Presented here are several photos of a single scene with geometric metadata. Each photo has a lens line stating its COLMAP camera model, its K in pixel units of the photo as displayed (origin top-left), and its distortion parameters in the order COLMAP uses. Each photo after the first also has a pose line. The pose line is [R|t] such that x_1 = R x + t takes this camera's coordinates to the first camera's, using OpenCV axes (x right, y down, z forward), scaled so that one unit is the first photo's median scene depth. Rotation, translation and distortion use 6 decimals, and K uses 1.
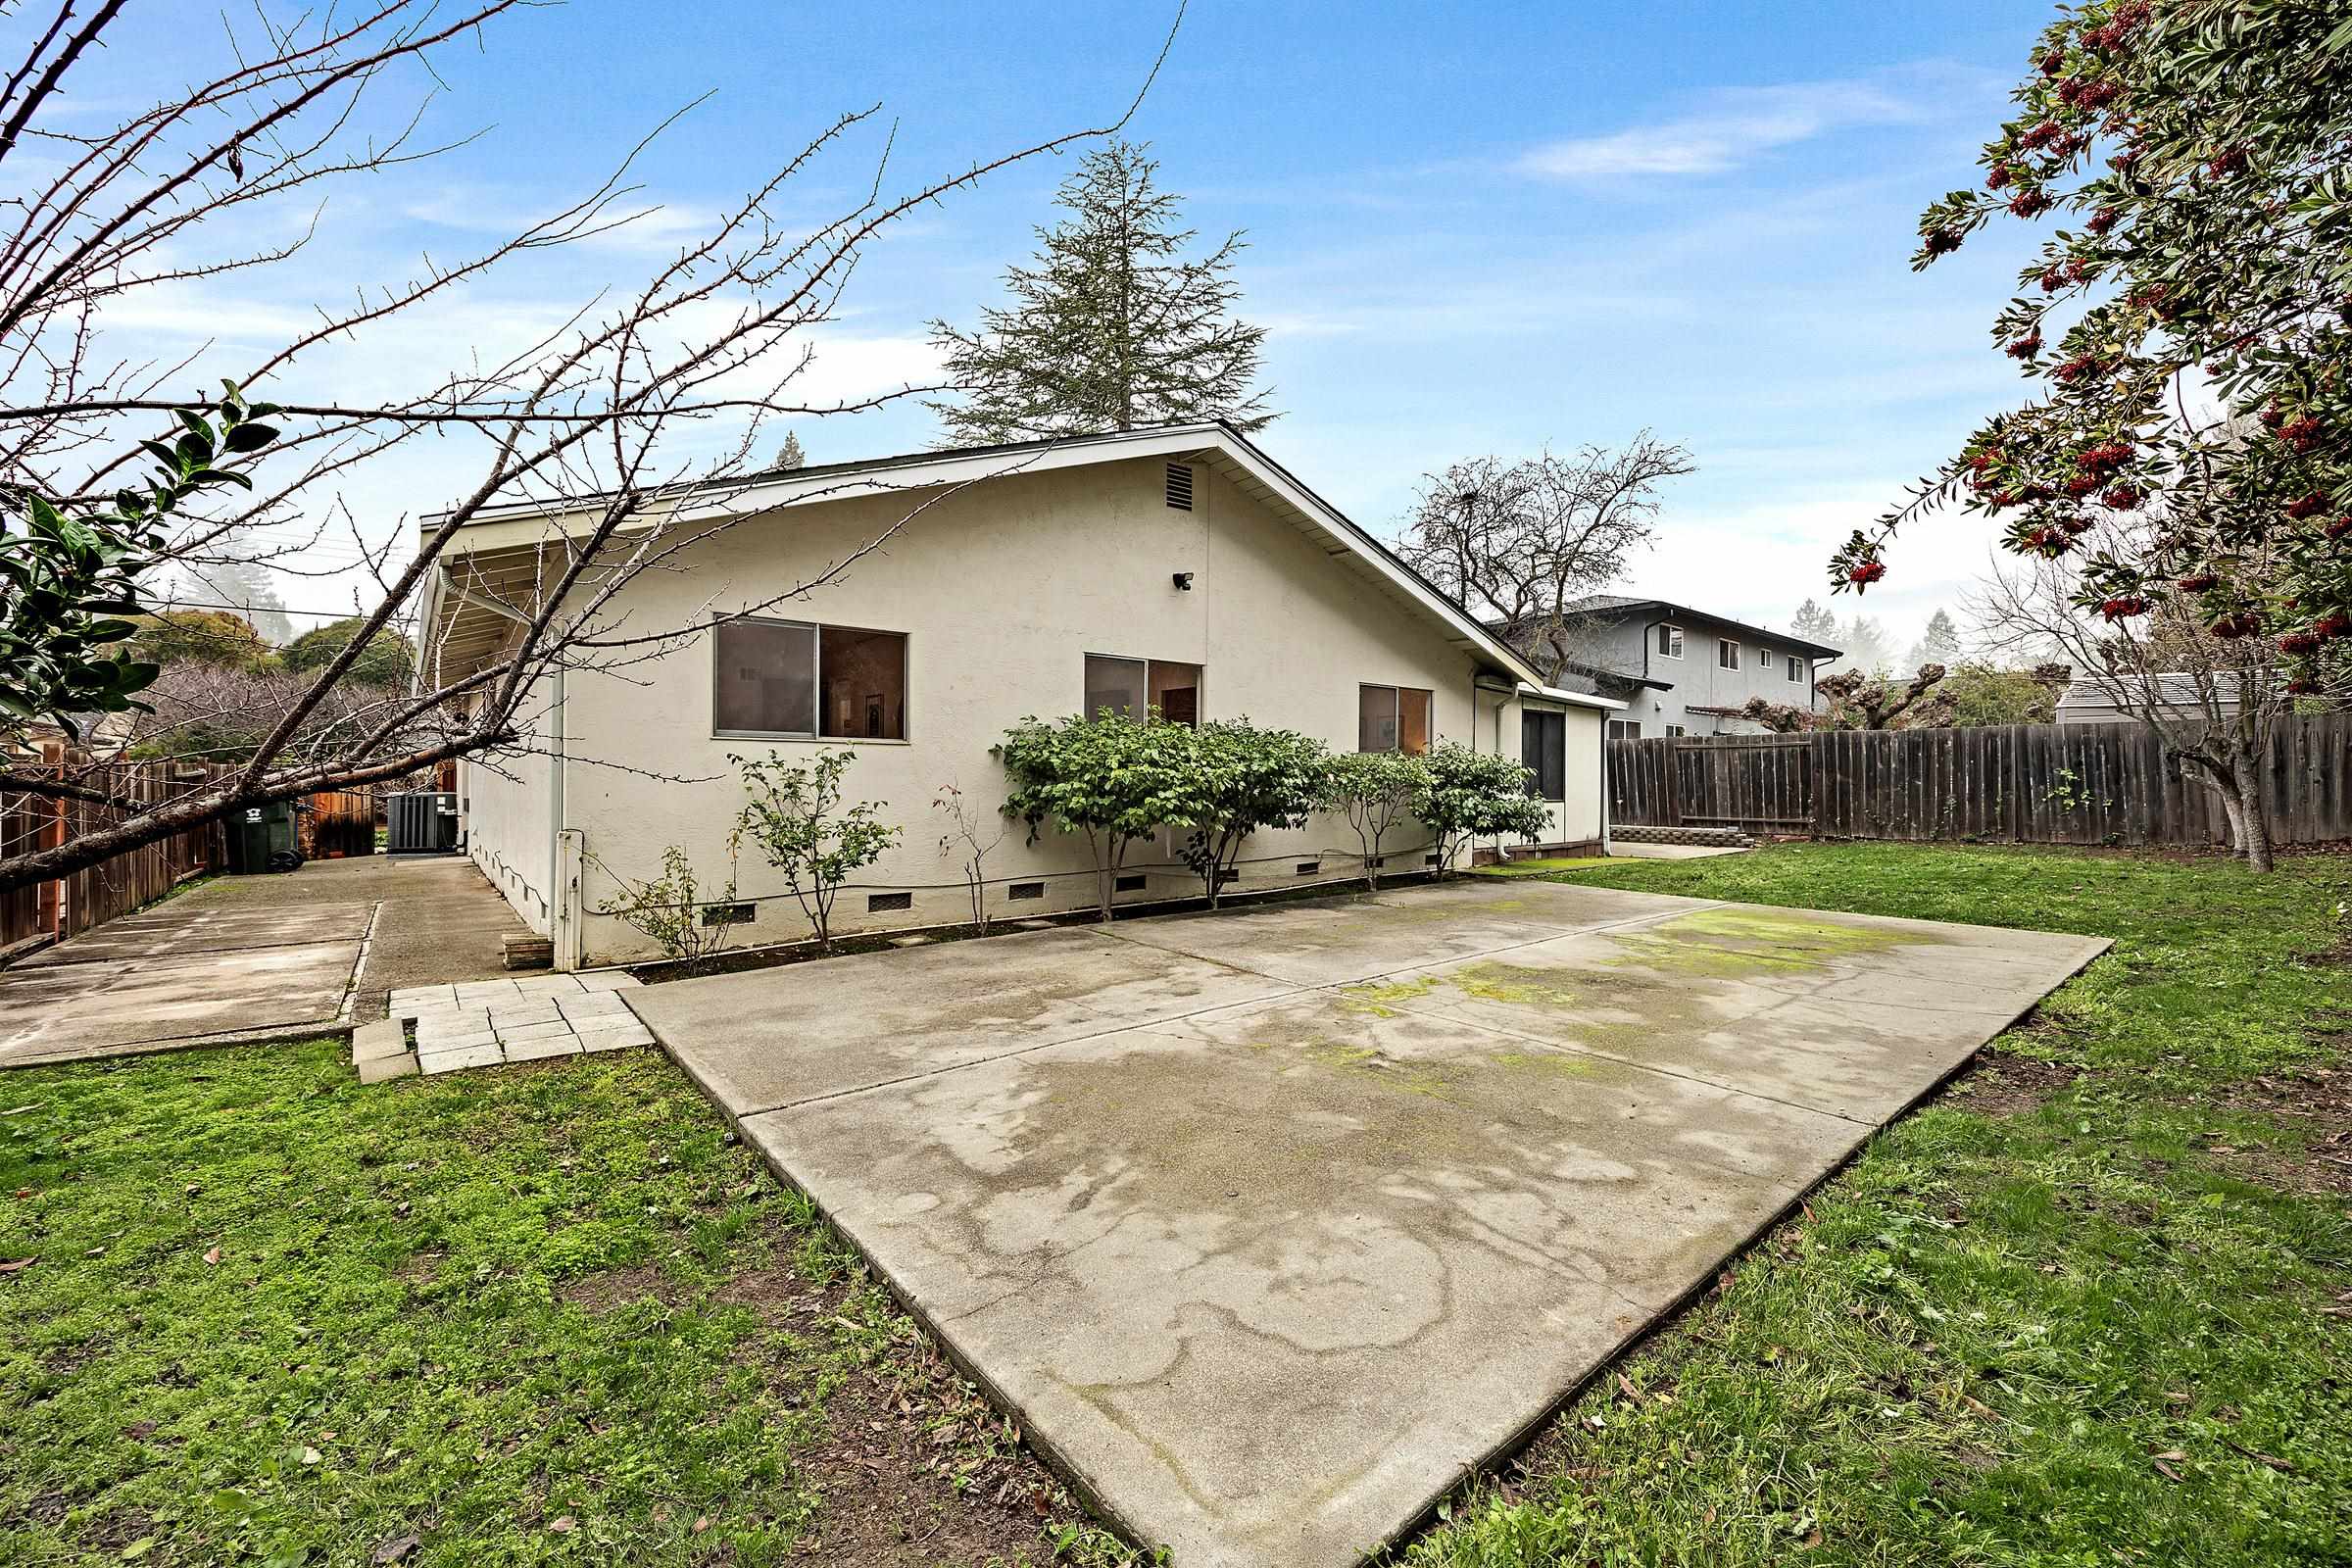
lens RADIAL K [[946.7, 0, 1175.4], [0, 946.7, 778.9], [0, 0, 1]] dist [0.000250, 0.000372]
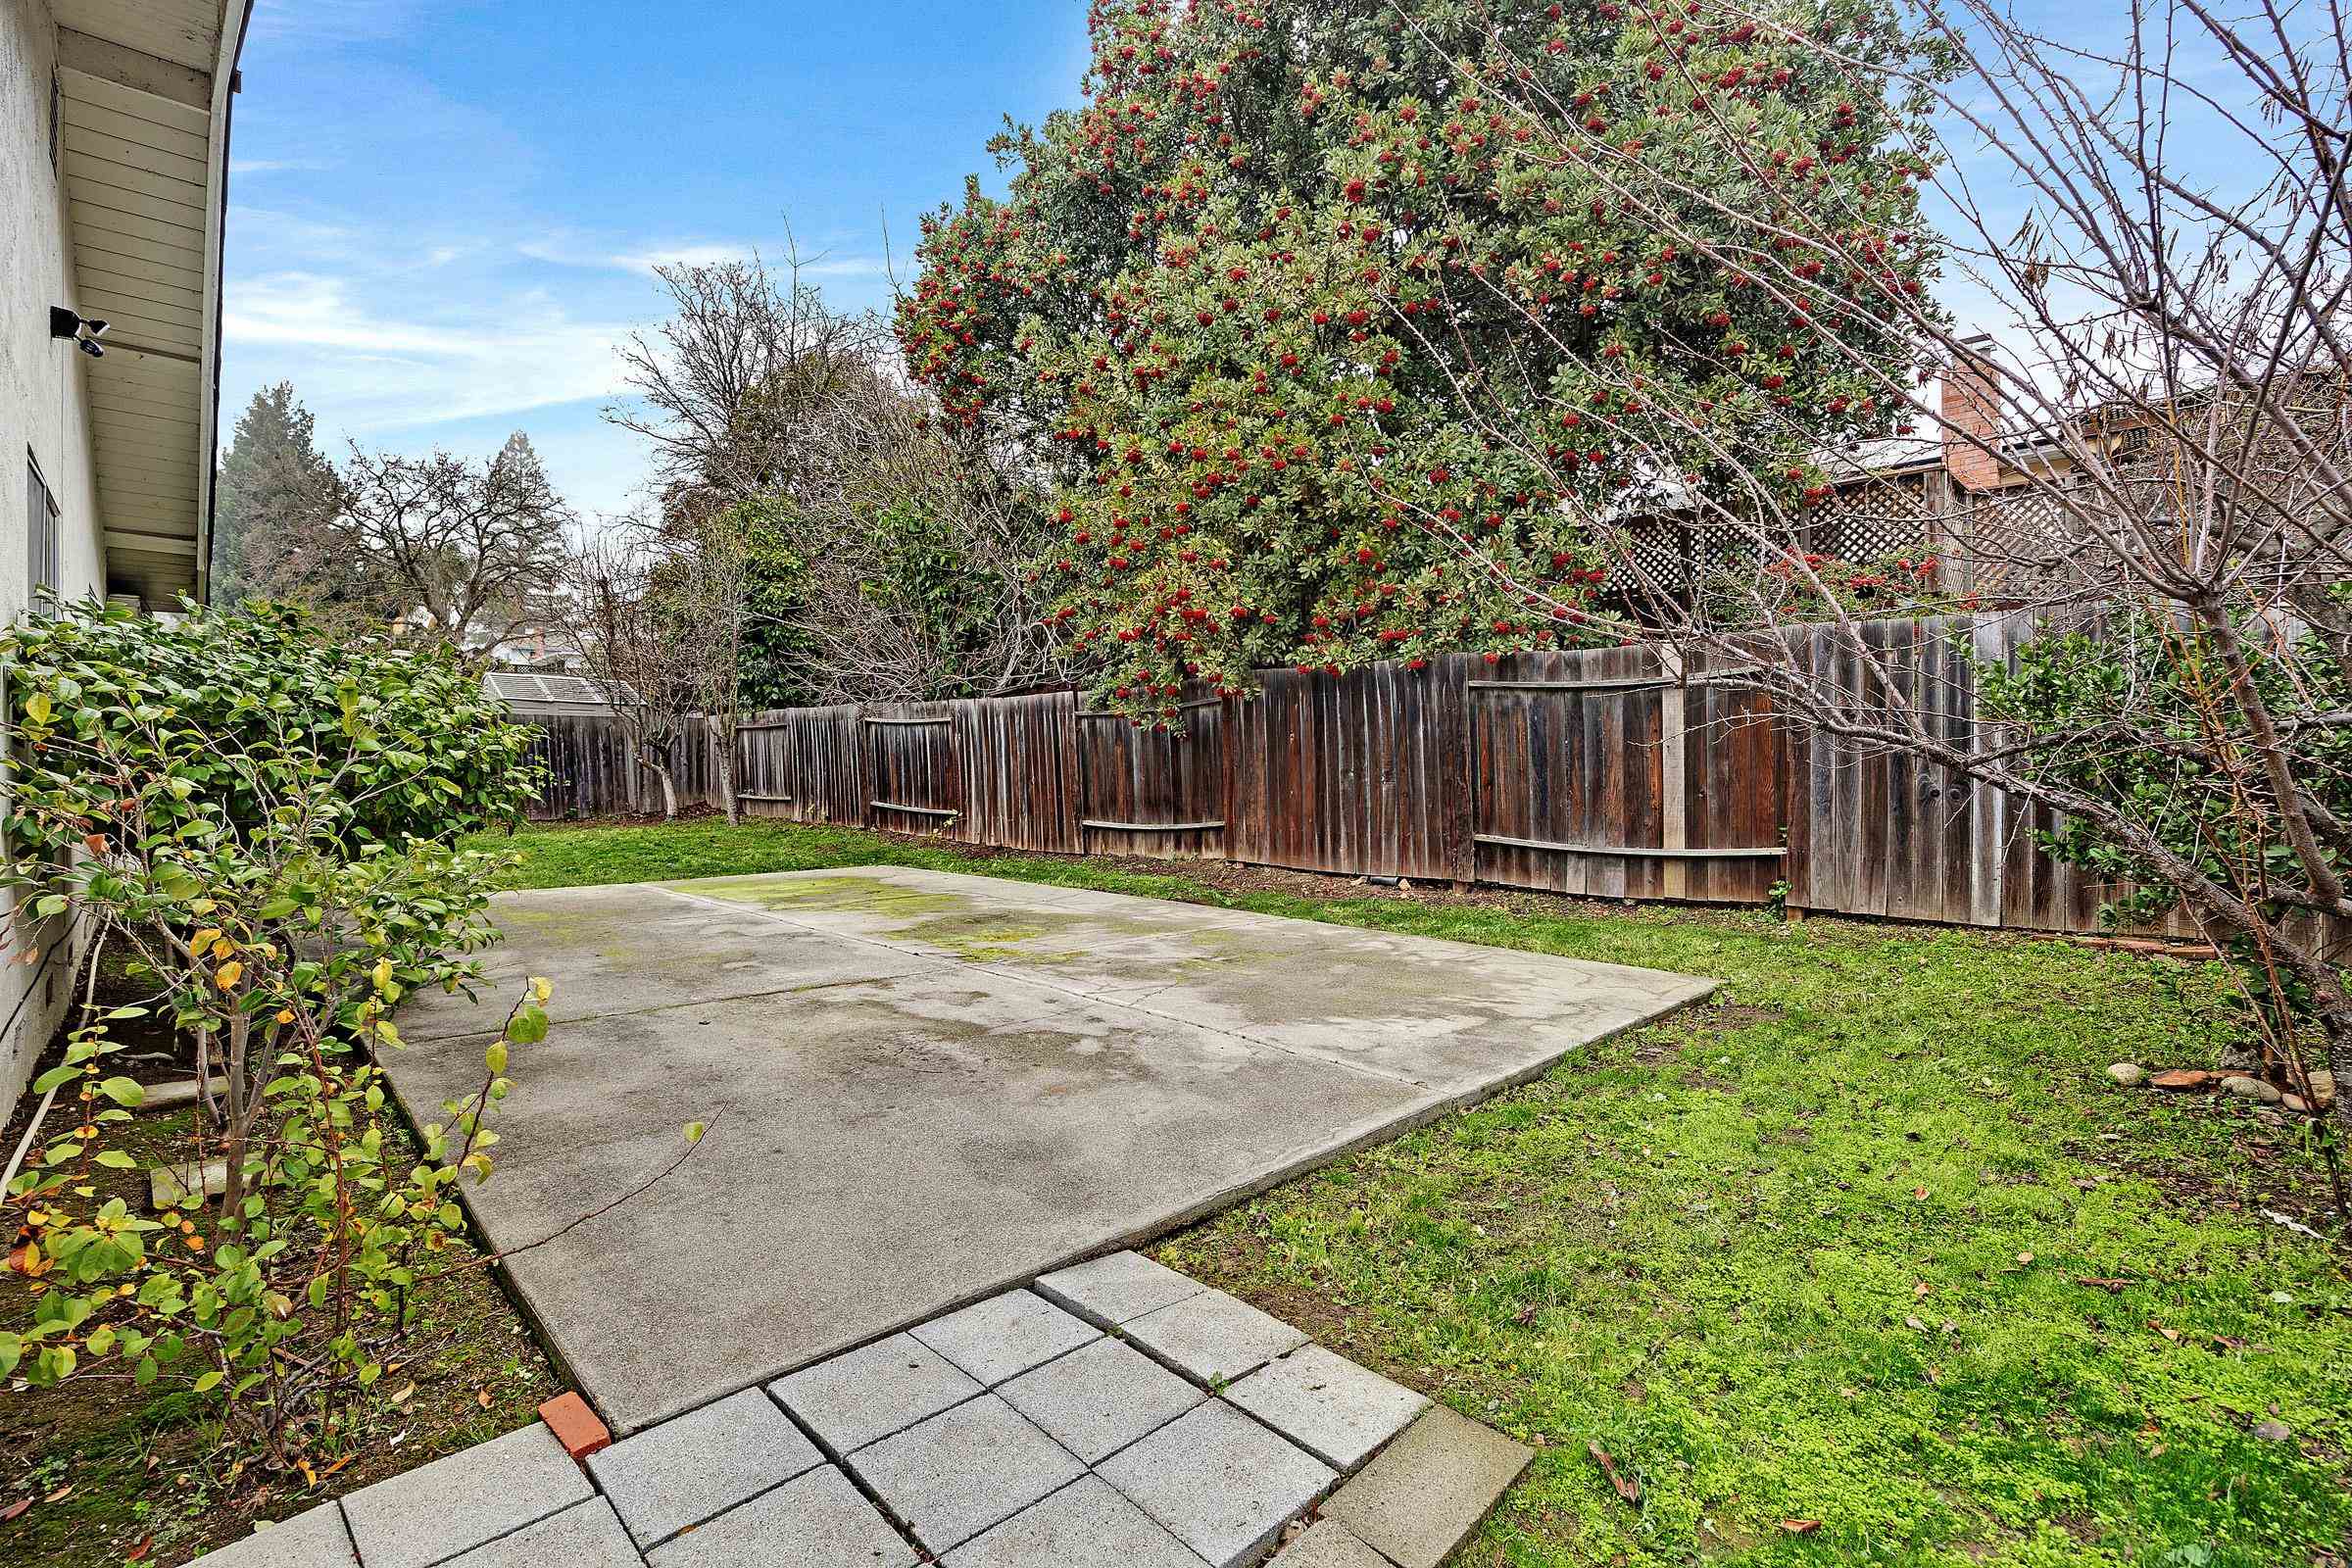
lens RADIAL K [[1036.2, 0, 1172.0], [0, 1036.2, 776.9], [0, 0, 1]] dist [-0.017060, 0.001775]
pose [[-0.085077, -0.004561, 0.996364, -1.599900], [-0.002960, 0.999986, 0.004325, 0.028668], [-0.996370, -0.002581, -0.085089, 1.477873]]
